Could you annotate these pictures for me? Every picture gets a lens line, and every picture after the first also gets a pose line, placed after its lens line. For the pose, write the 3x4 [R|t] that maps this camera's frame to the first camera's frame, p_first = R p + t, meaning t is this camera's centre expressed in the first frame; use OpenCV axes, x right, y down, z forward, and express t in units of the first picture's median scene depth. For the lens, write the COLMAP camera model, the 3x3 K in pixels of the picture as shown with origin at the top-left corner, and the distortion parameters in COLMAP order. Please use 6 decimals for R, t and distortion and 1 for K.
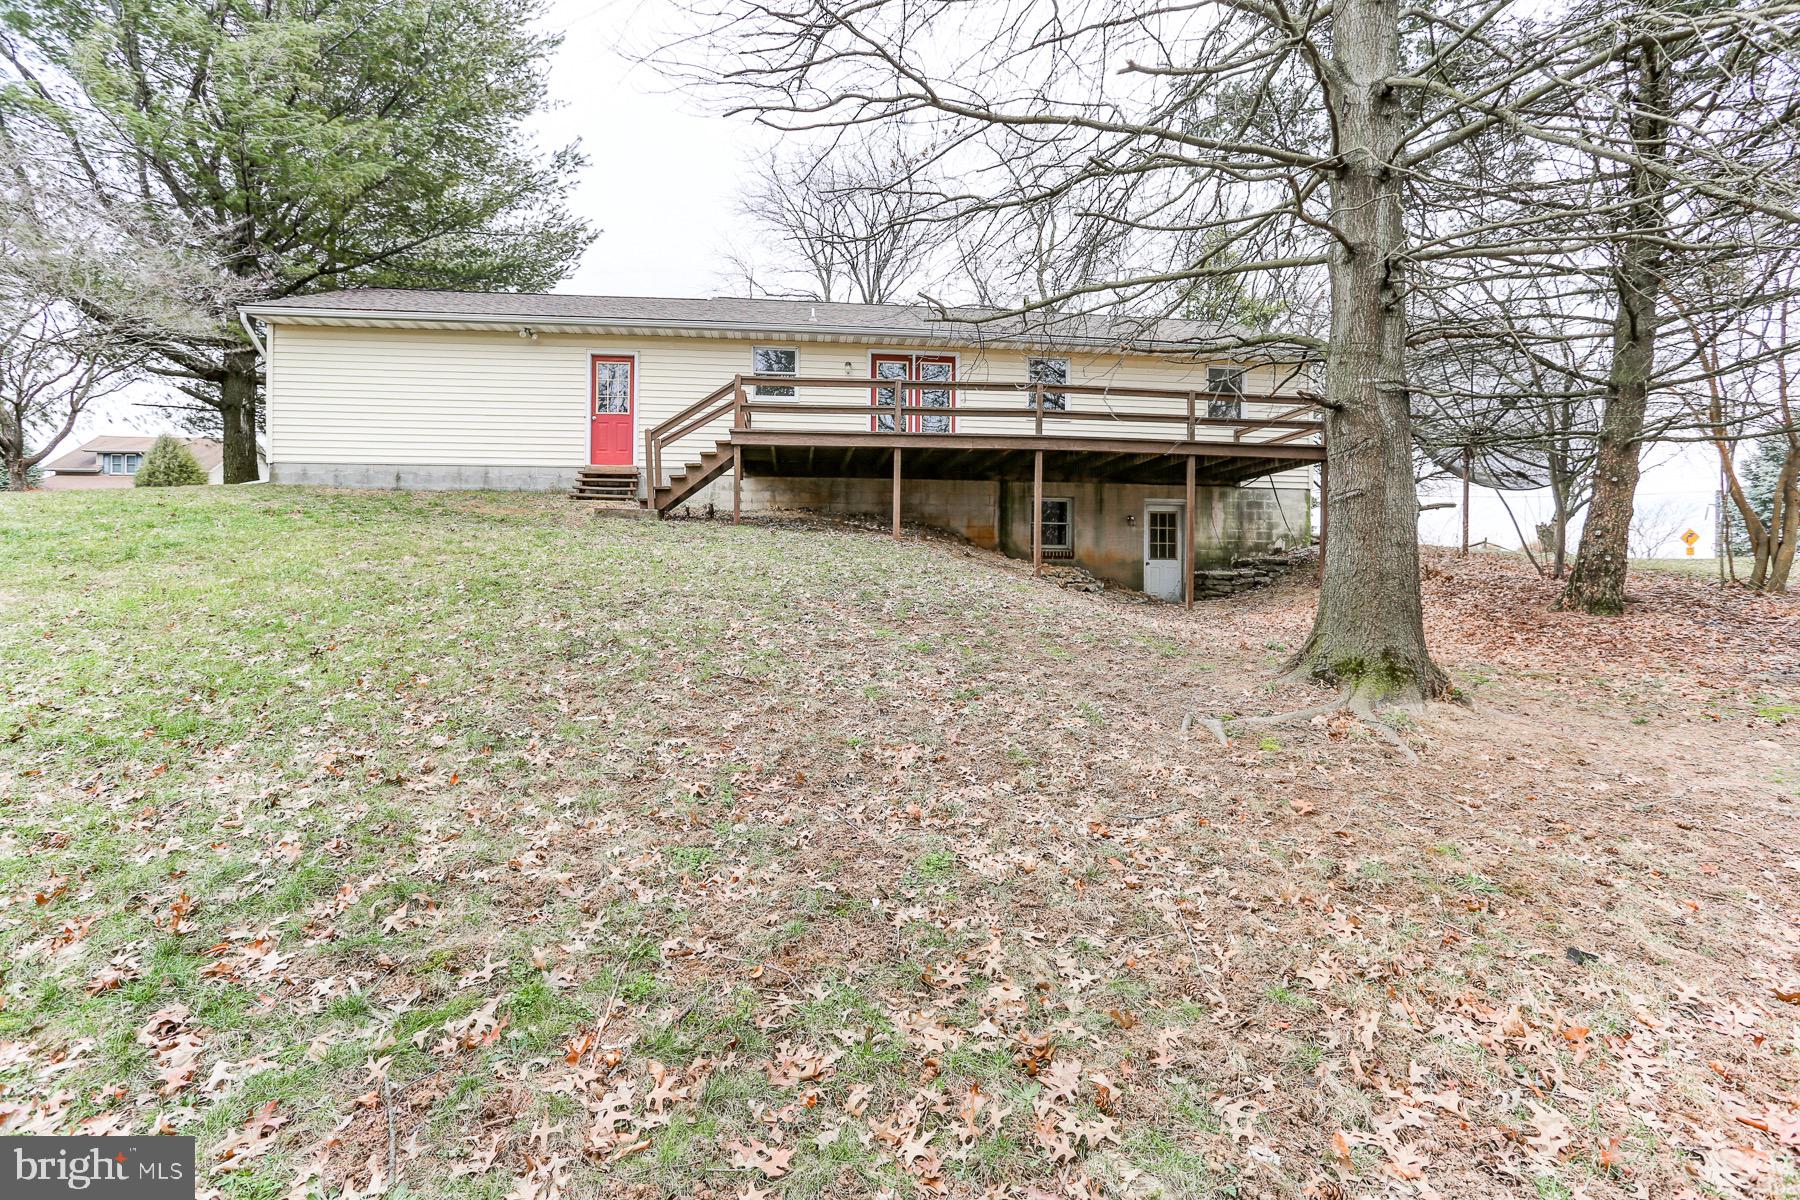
lens RADIAL K [[914.6, 0, 895.9], [0, 914.6, 581.9], [0, 0, 1]] dist [-0.062917, 0.023052]
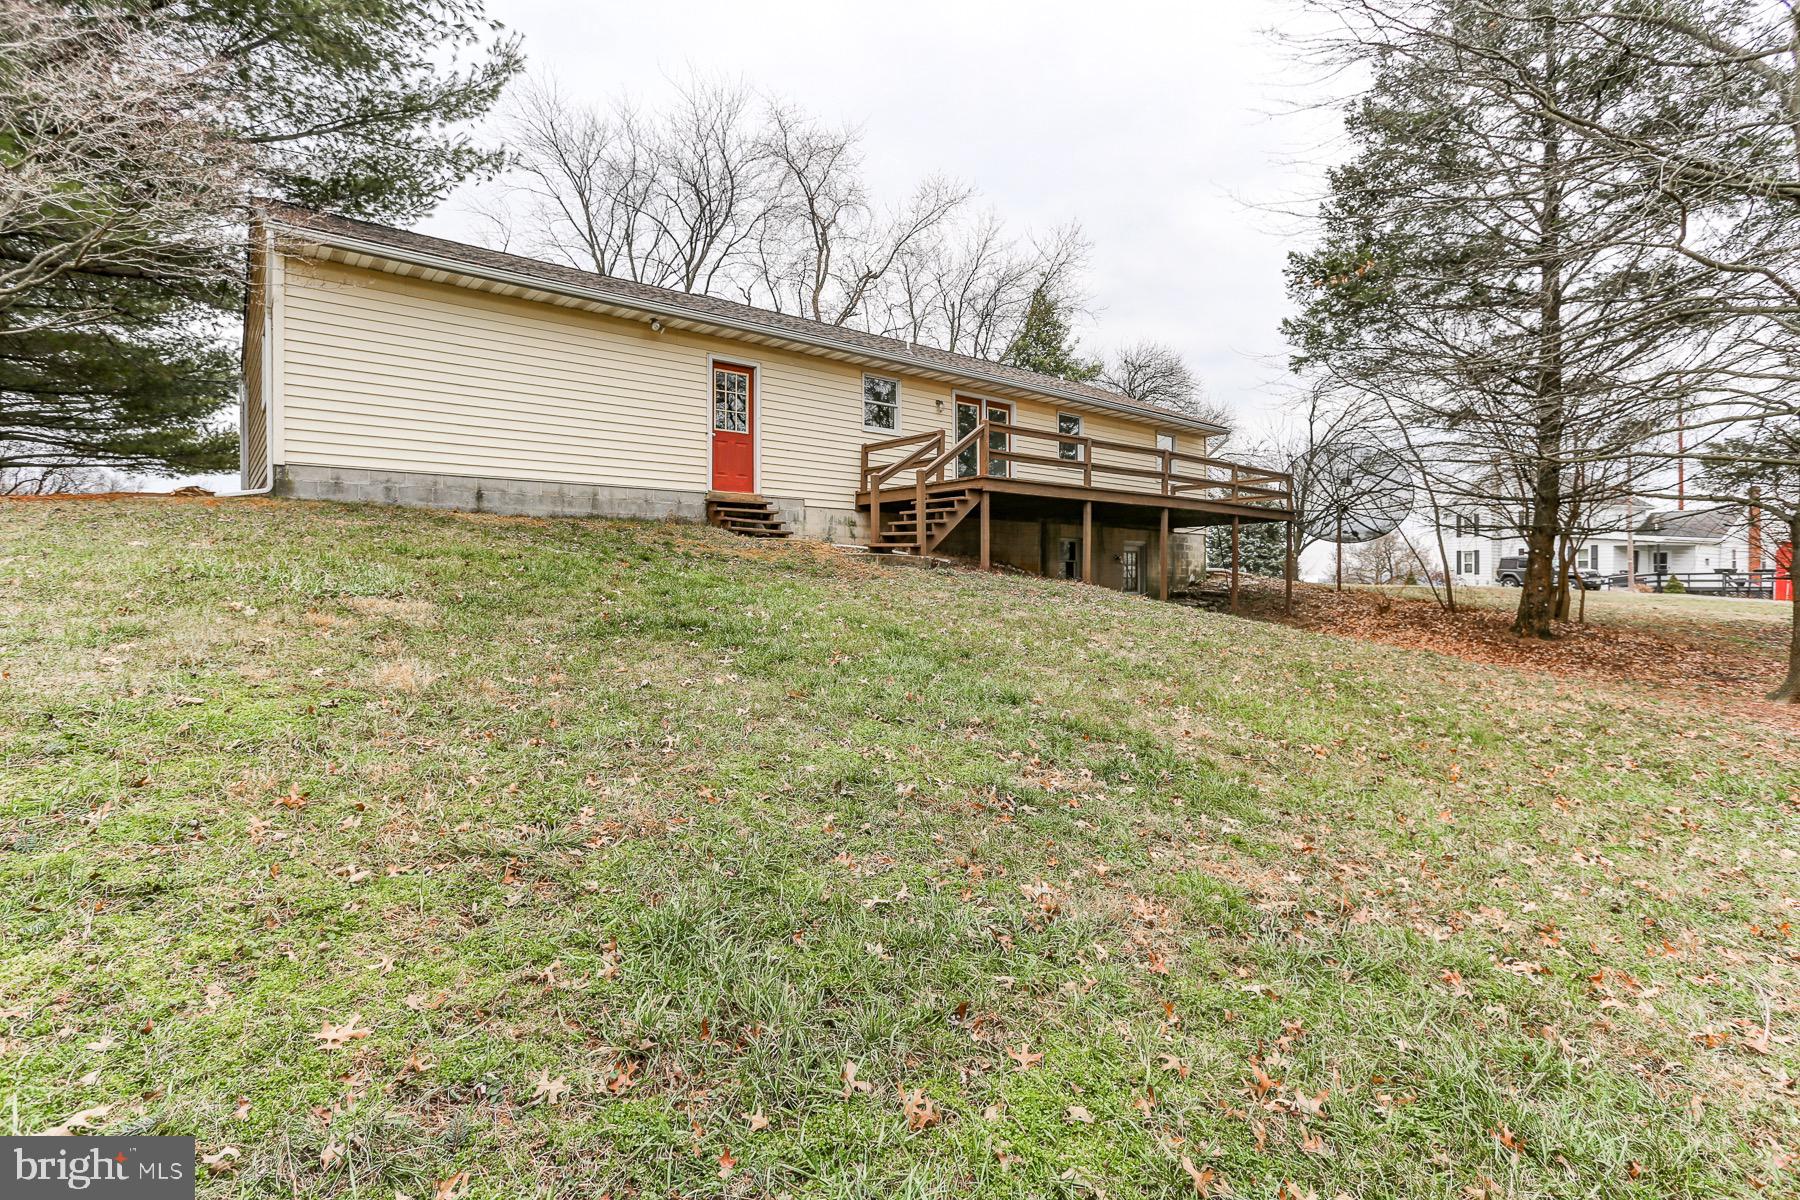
lens RADIAL K [[914.6, 0, 895.9], [0, 914.6, 581.9], [0, 0, 1]] dist [-0.062917, 0.023052]
pose [[0.822310, -0.005930, 0.569009, -0.687945], [0.000550, 0.999954, 0.009627, -0.052680], [-0.569040, -0.007604, 0.822275, 0.205845]]
